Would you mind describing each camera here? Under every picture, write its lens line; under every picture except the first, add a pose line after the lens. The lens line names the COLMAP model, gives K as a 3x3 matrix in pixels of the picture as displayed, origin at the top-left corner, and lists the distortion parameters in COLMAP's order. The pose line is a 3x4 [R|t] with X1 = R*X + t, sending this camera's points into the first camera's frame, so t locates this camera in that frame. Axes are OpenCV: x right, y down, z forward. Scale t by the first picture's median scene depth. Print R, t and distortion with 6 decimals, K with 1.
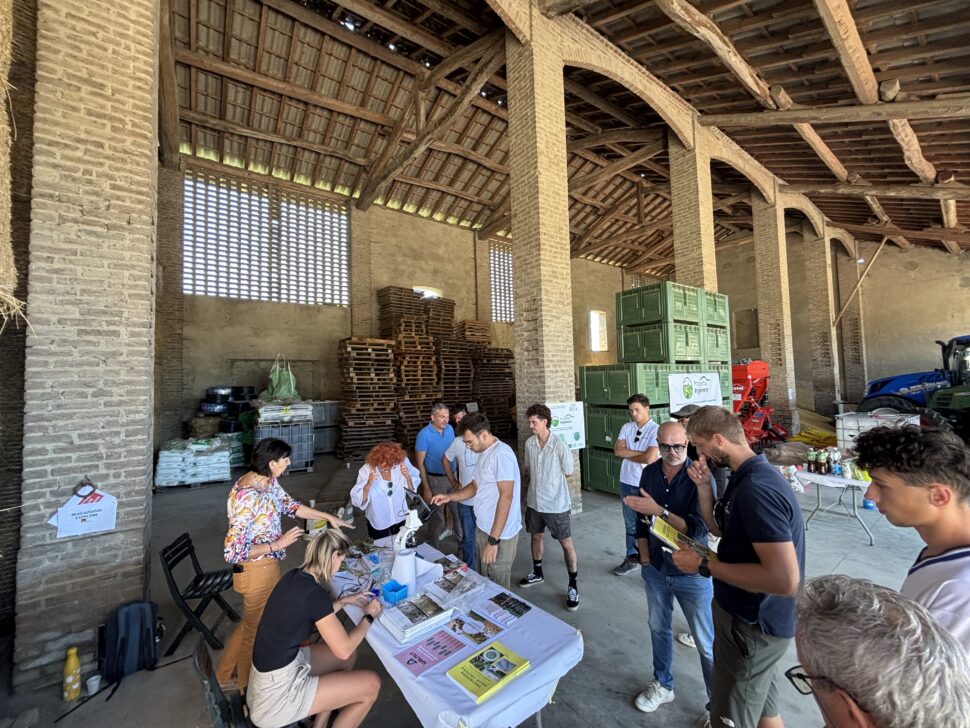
lens RADIAL K [[390.8, 0, 488.0], [0, 390.8, 366.5], [0, 0, 1]] dist [-0.003376, 0.001323]
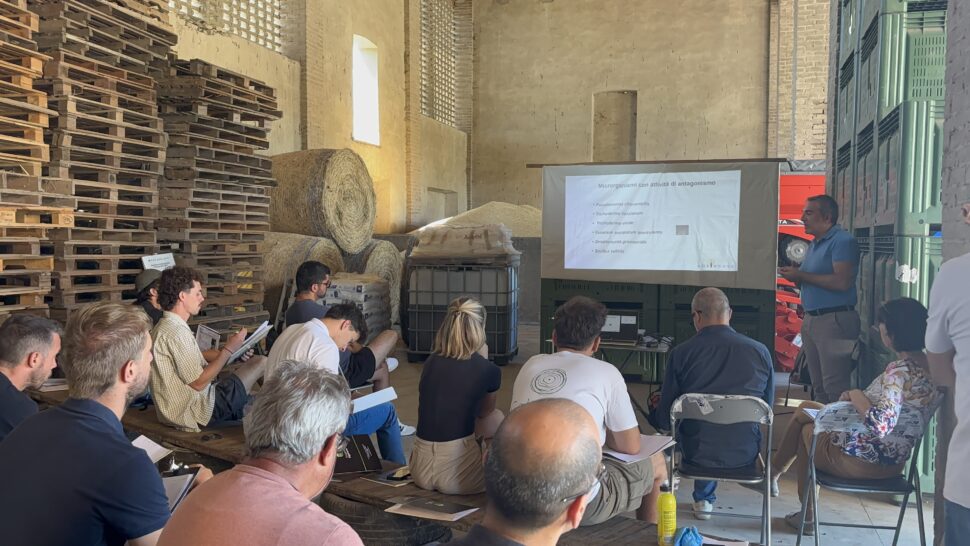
lens RADIAL K [[858.2, 0, 482.9], [0, 858.2, 285.3], [0, 0, 1]] dist [0.030692, -0.029717]
pose [[0.796186, 0.002067, 0.605048, -0.278584], [-0.053459, 0.996324, 0.066943, 0.074870], [-0.602686, -0.085645, 0.793369, 0.444723]]
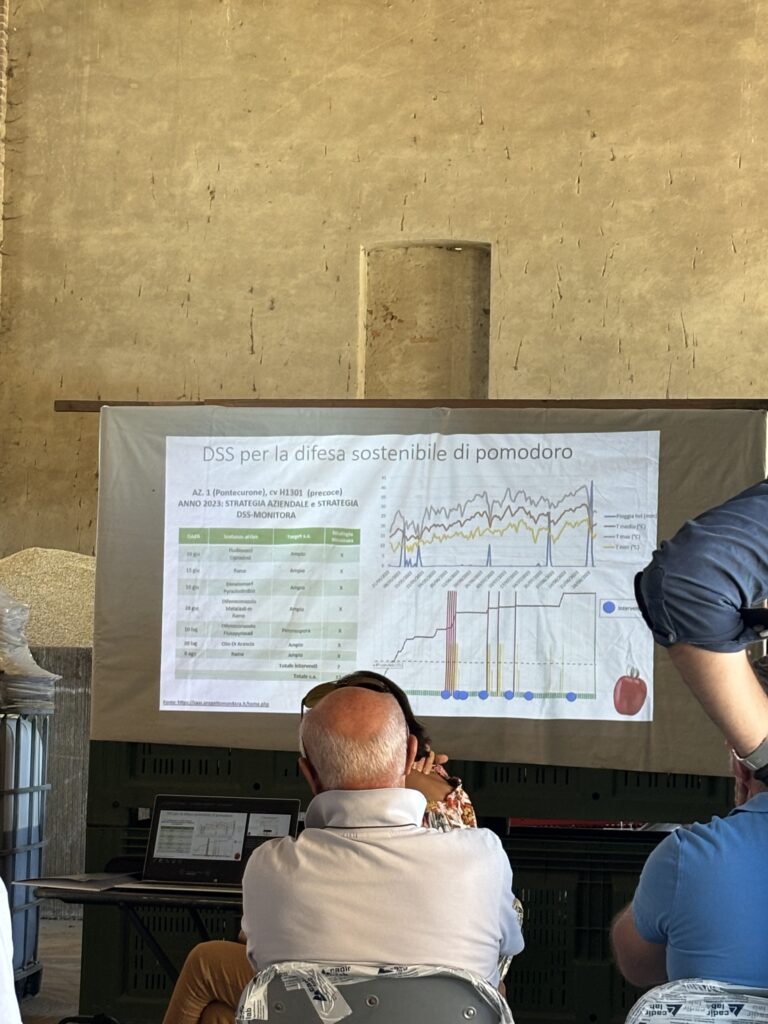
lens RADIAL K [[2647.3, 0, 377.9], [0, 2647.3, 512.5], [0, 0, 1]] dist [0.266375, 0.000000]
pose [[0.725963, 0.097058, 0.680850, -0.254436], [-0.069896, 0.995278, -0.067354, 0.099228], [-0.684172, 0.001307, 0.729319, 0.379738]]
